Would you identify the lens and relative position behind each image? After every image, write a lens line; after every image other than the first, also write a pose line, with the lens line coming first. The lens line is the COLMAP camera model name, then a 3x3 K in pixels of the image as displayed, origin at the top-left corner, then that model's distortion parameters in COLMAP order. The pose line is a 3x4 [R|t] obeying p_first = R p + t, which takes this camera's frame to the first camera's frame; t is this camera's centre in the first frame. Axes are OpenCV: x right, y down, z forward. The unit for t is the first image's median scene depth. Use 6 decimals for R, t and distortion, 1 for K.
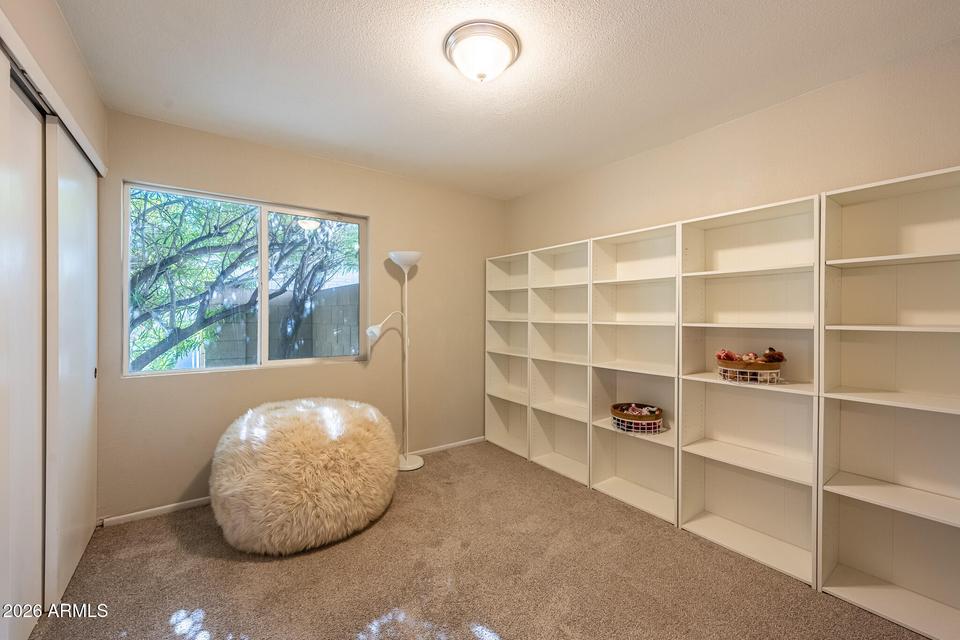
lens RADIAL K [[404.7, 0, 473.4], [0, 404.7, 312.8], [0, 0, 1]] dist [-0.003757, -0.001229]
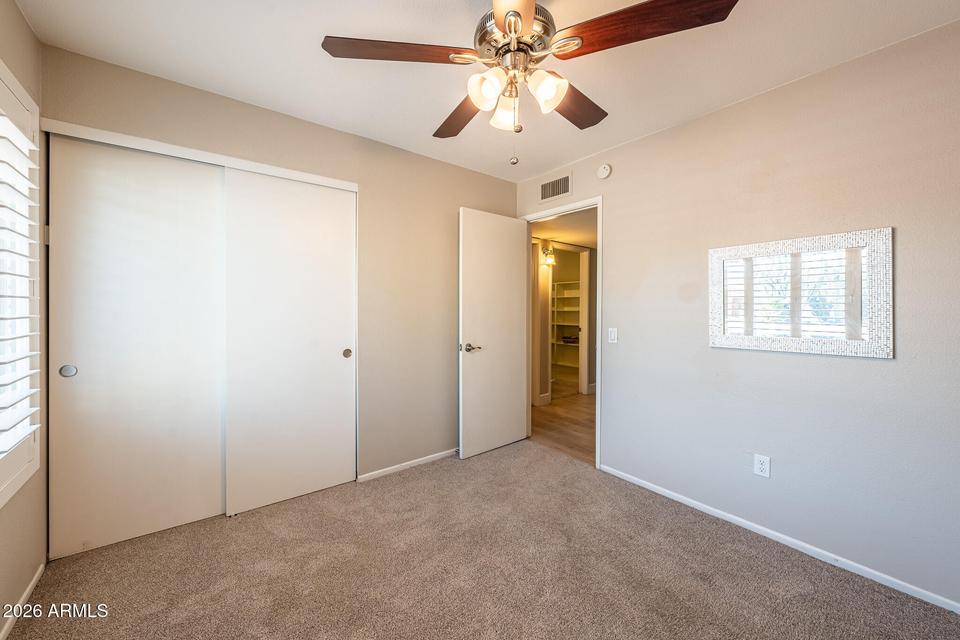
lens RADIAL K [[367.0, 0, 480.5], [0, 367.0, 312.7], [0, 0, 1]] dist [-0.000376, 0.000070]
pose [[0.997342, -0.001757, 0.072838, -0.474395], [0.001254, 0.999975, 0.006944, 0.021126], [-0.072849, -0.006834, 0.997320, -1.706285]]
